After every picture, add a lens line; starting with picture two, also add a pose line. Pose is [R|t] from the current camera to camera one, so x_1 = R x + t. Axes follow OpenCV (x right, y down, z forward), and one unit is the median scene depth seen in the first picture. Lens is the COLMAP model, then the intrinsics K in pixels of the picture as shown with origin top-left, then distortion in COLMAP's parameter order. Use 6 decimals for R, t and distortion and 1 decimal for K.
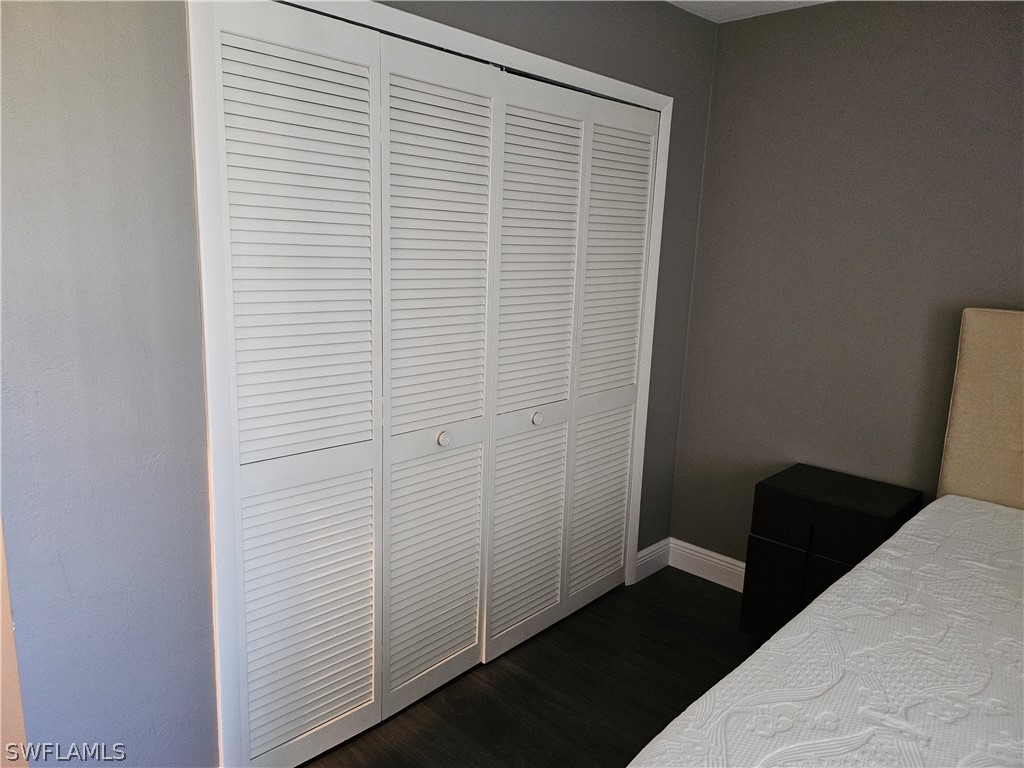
lens RADIAL K [[720.7, 0, 513.1], [0, 720.7, 382.1], [0, 0, 1]] dist [0.060916, -0.057753]
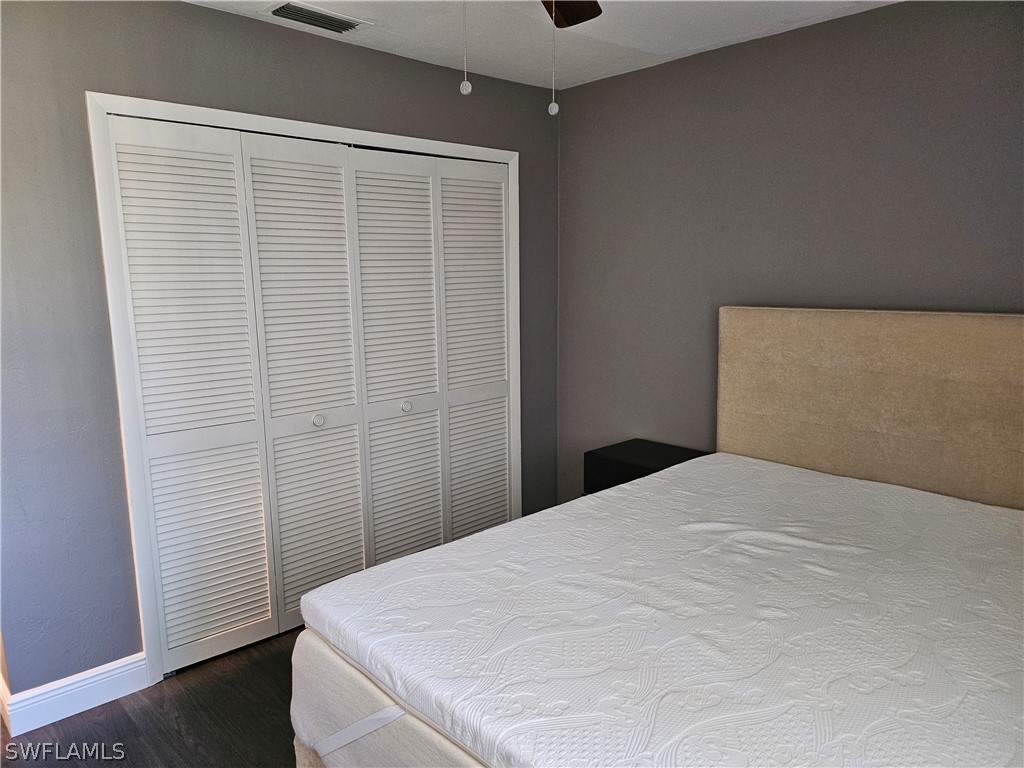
lens RADIAL K [[720.7, 0, 513.1], [0, 720.7, 382.1], [0, 0, 1]] dist [0.060916, -0.057753]
pose [[0.997189, -0.037806, -0.064694, 0.330387], [0.035576, 0.998744, -0.035285, 0.064289], [0.065947, 0.032885, 0.997281, -0.295692]]
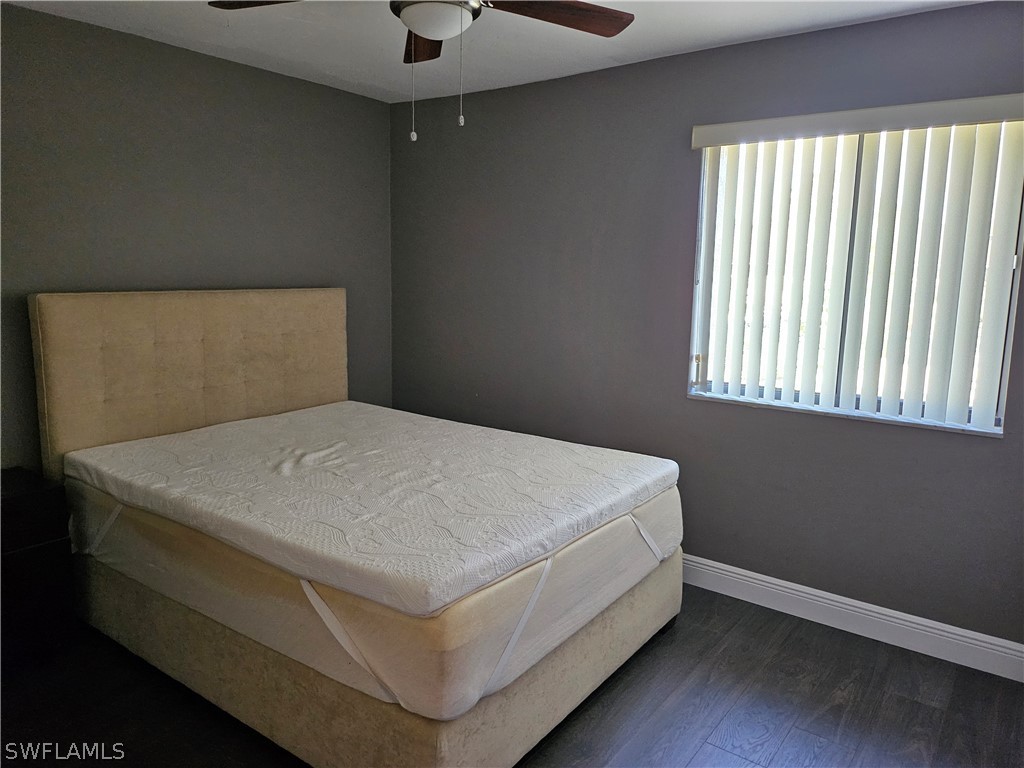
lens RADIAL K [[720.7, 0, 513.1], [0, 720.7, 382.1], [0, 0, 1]] dist [0.060916, -0.057753]
pose [[-0.113563, -0.201318, 0.972921, -0.612326], [0.165811, 0.961682, 0.218346, -0.093917], [-0.979597, 0.186117, -0.075831, 0.375494]]
